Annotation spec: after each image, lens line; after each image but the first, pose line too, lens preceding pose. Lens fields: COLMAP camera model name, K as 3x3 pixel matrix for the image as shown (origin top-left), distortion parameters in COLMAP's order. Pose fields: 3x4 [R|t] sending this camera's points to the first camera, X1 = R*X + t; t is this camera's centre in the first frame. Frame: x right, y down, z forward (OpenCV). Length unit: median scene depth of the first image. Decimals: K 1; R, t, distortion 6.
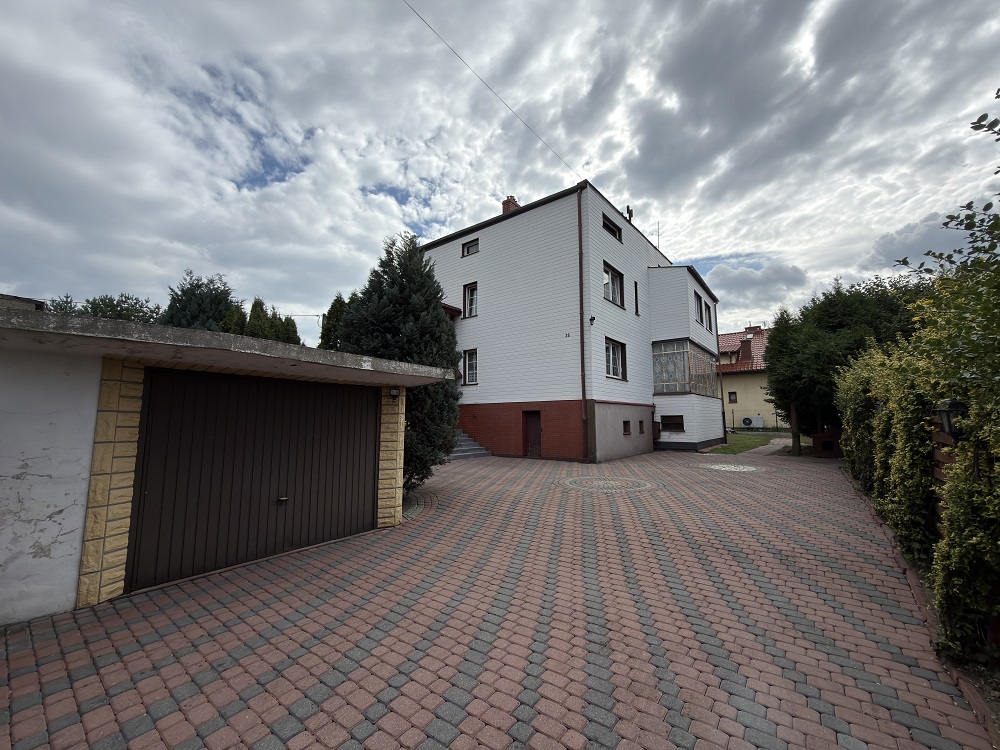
lens RADIAL K [[398.2, 0, 500.0], [0, 398.2, 375.0], [0, 0, 1]] dist [-0.000440, 0.000449]
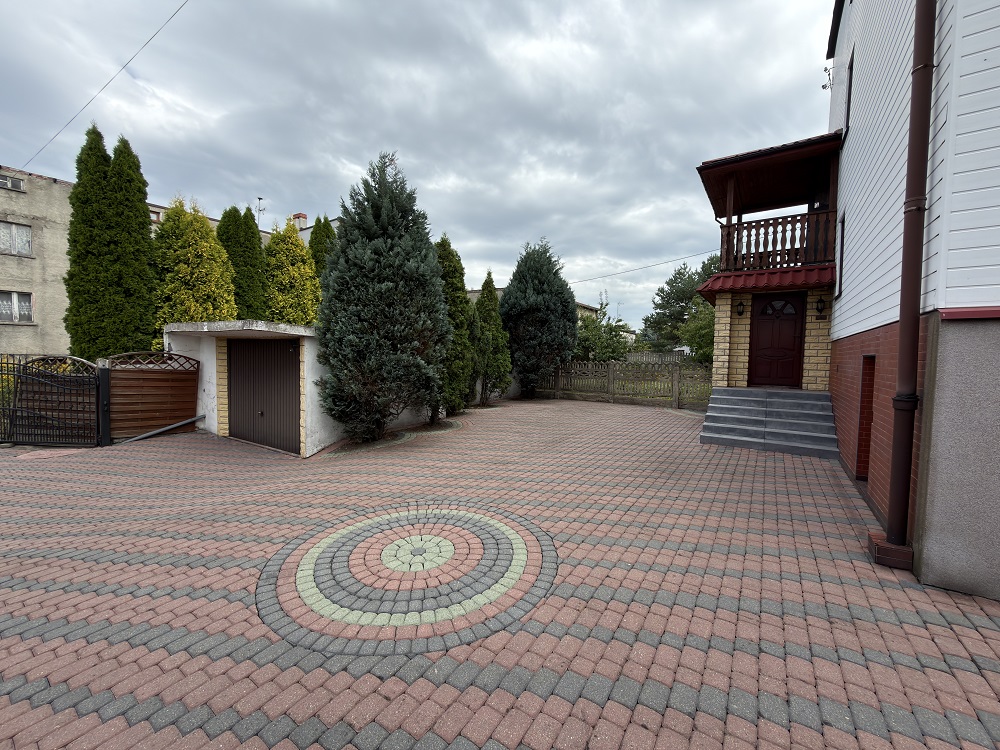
lens RADIAL K [[398.2, 0, 500.0], [0, 398.2, 375.0], [0, 0, 1]] dist [-0.000440, 0.000449]
pose [[0.036693, 0.062885, -0.997346, 0.096497], [0.103065, 0.992458, 0.066368, 0.011575], [0.993998, -0.105226, 0.029935, 0.158149]]
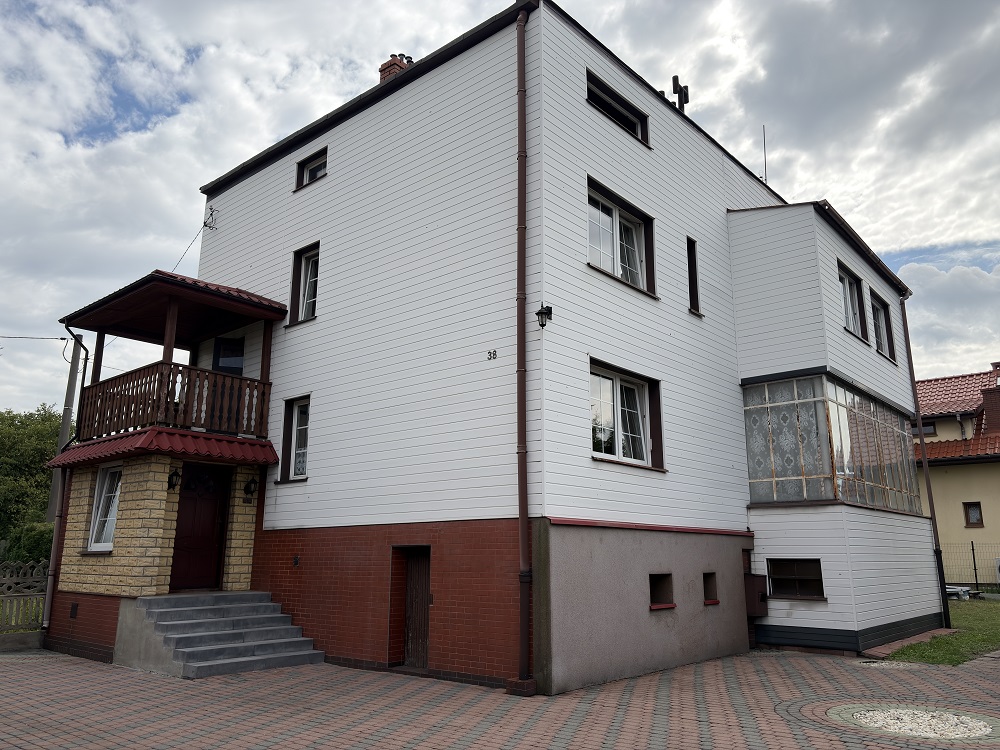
lens RADIAL K [[716.6, 0, 500.0], [0, 716.6, 375.0], [0, 0, 1]] dist [0.023102, 0.002539]
pose [[0.998764, -0.004875, -0.049461, 0.047773], [-0.001656, 0.991361, -0.131149, 0.003548], [0.049674, 0.131069, 0.990128, 0.065713]]
